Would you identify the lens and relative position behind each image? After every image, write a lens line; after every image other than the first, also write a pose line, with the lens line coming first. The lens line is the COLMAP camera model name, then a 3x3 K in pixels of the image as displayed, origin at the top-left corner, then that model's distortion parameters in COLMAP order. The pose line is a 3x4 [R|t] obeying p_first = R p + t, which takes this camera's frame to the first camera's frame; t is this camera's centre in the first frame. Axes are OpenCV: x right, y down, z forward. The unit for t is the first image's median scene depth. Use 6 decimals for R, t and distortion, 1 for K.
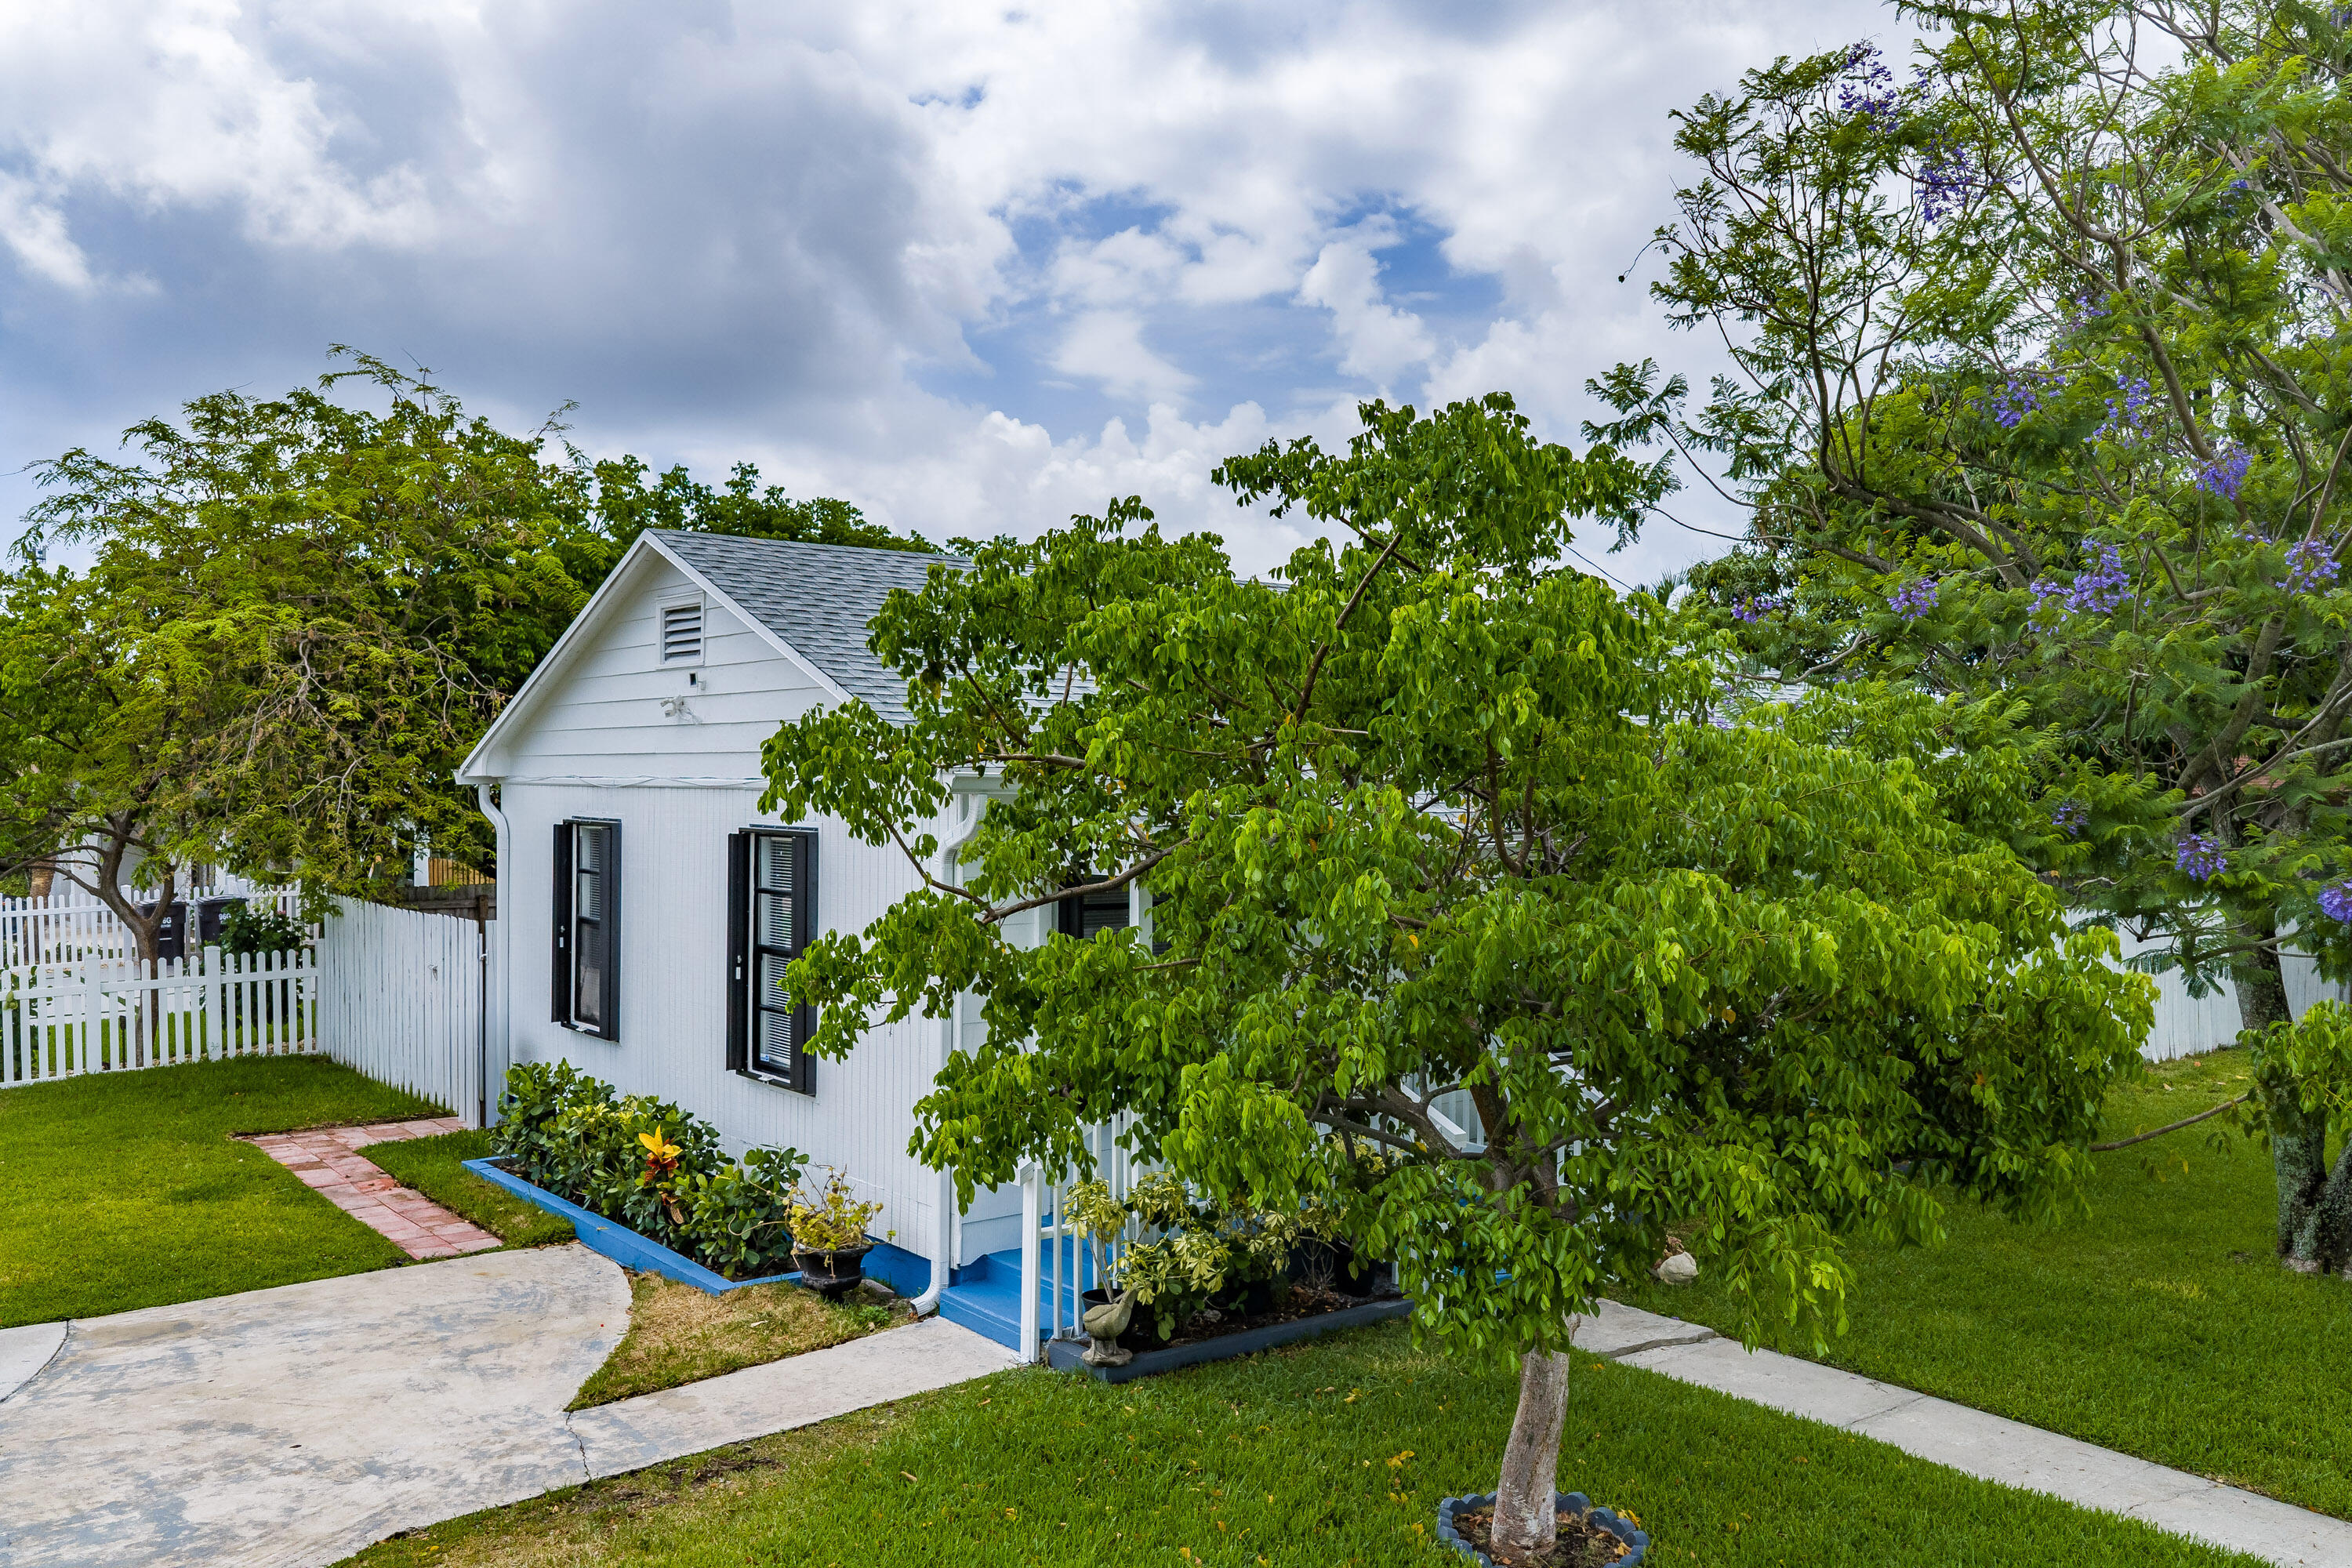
lens RADIAL K [[1928.2, 0, 1186.5], [0, 1928.2, 786.4], [0, 0, 1]] dist [0.014621, -0.021245]
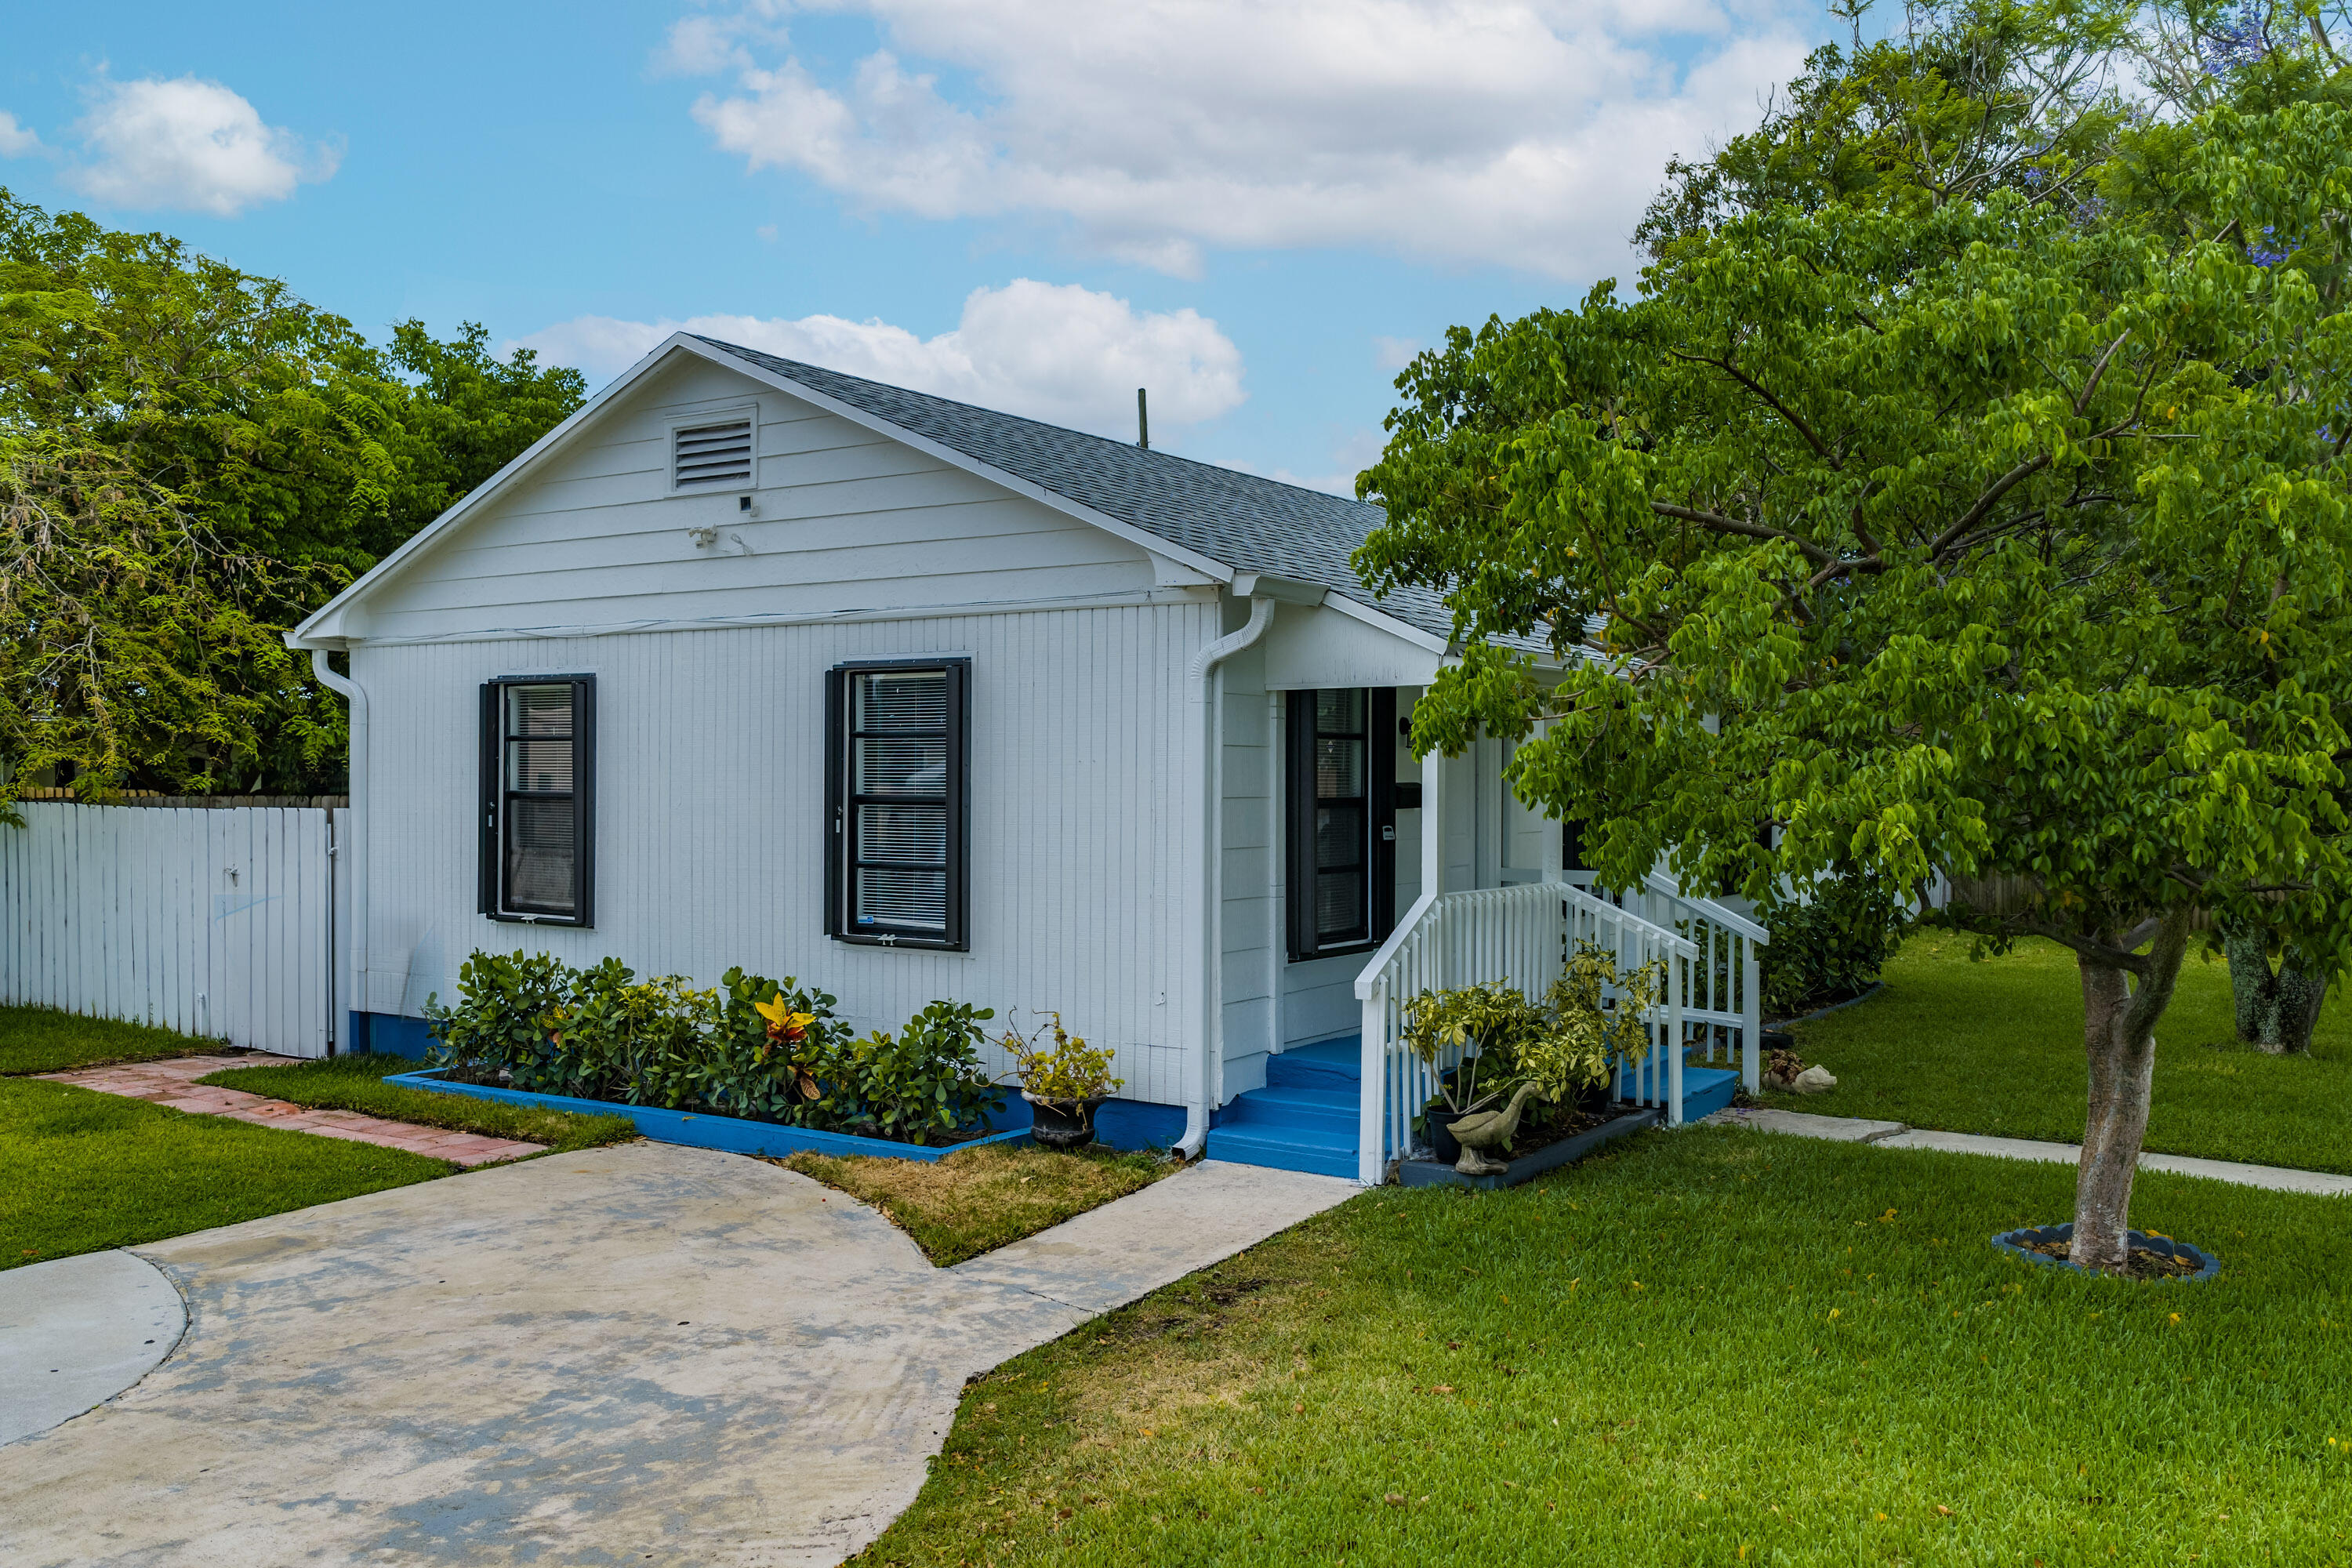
lens RADIAL K [[1928.2, 0, 1182.5], [0, 1928.2, 786.8], [0, 0, 1]] dist [0.014621, -0.021245]
pose [[0.947810, -0.003987, 0.318809, -0.406843], [0.002549, 0.999985, 0.004928, 0.082804], [-0.318824, -0.003858, 0.947806, 0.110263]]
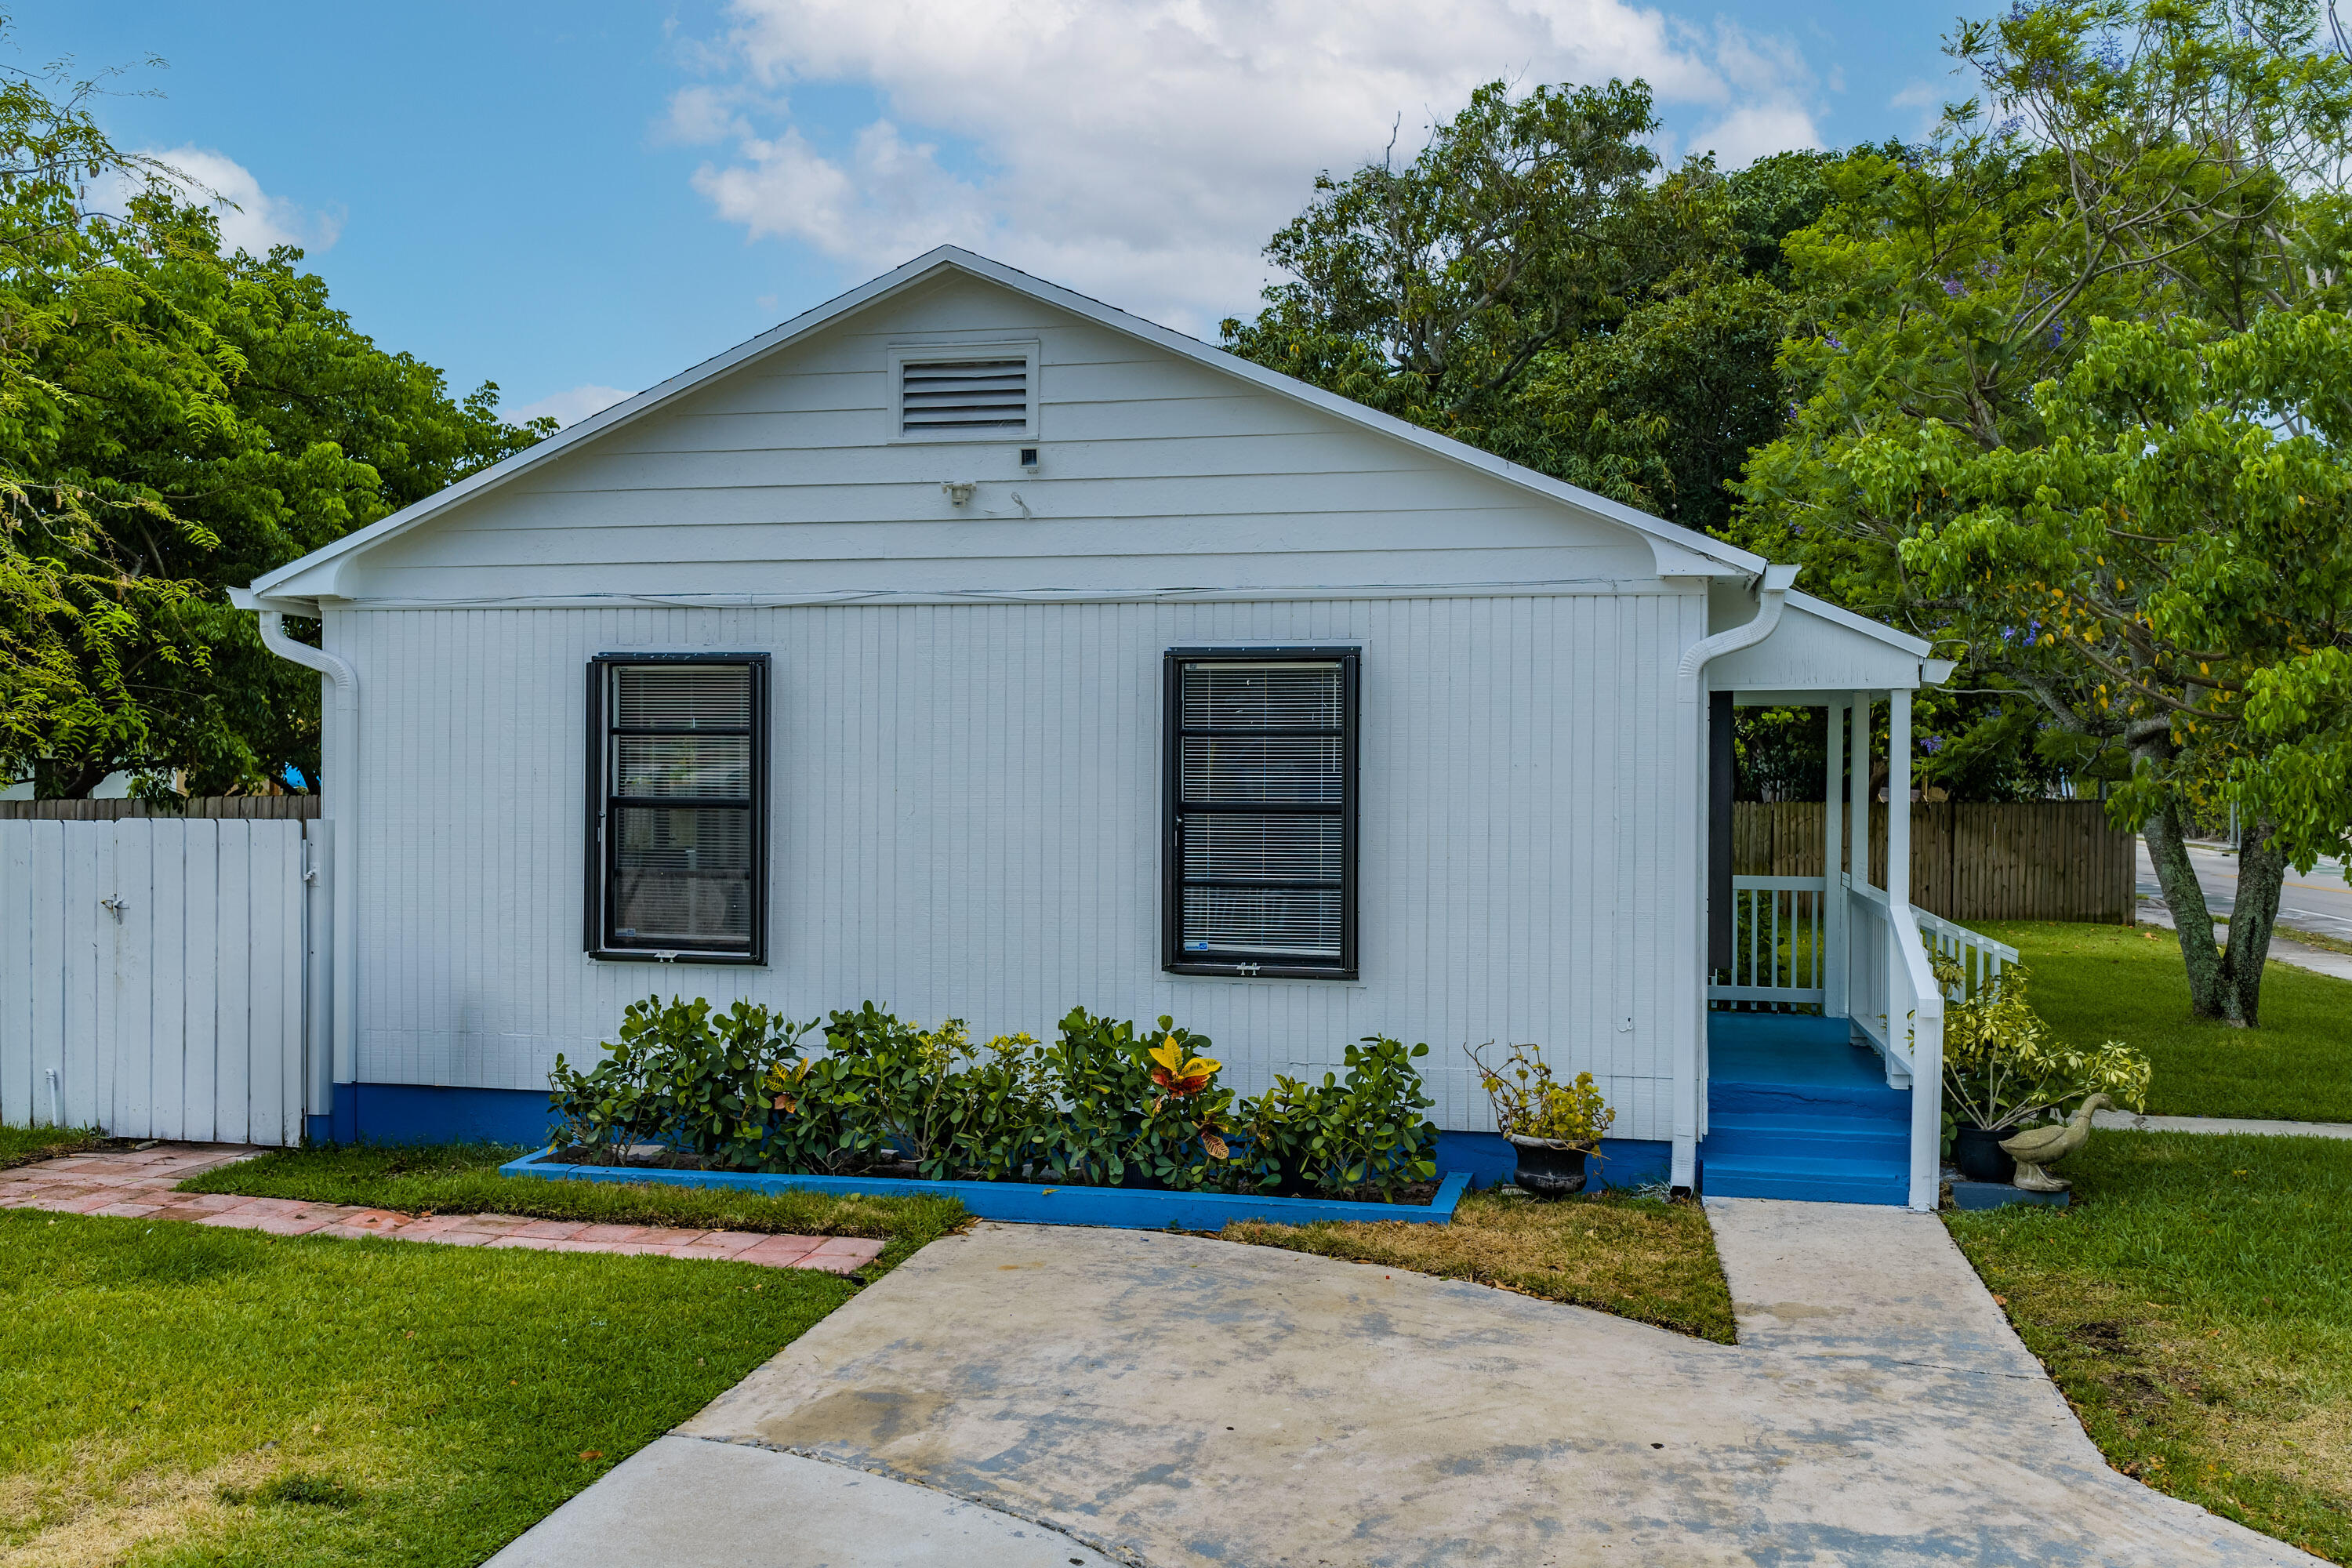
lens RADIAL K [[1928.2, 0, 1180.6], [0, 1928.2, 787.2], [0, 0, 1]] dist [0.014621, -0.021245]
pose [[0.766961, -0.003567, 0.641684, -0.806774], [-0.000728, 0.999979, 0.006428, 0.079119], [-0.641693, -0.005397, 0.766943, 0.452782]]
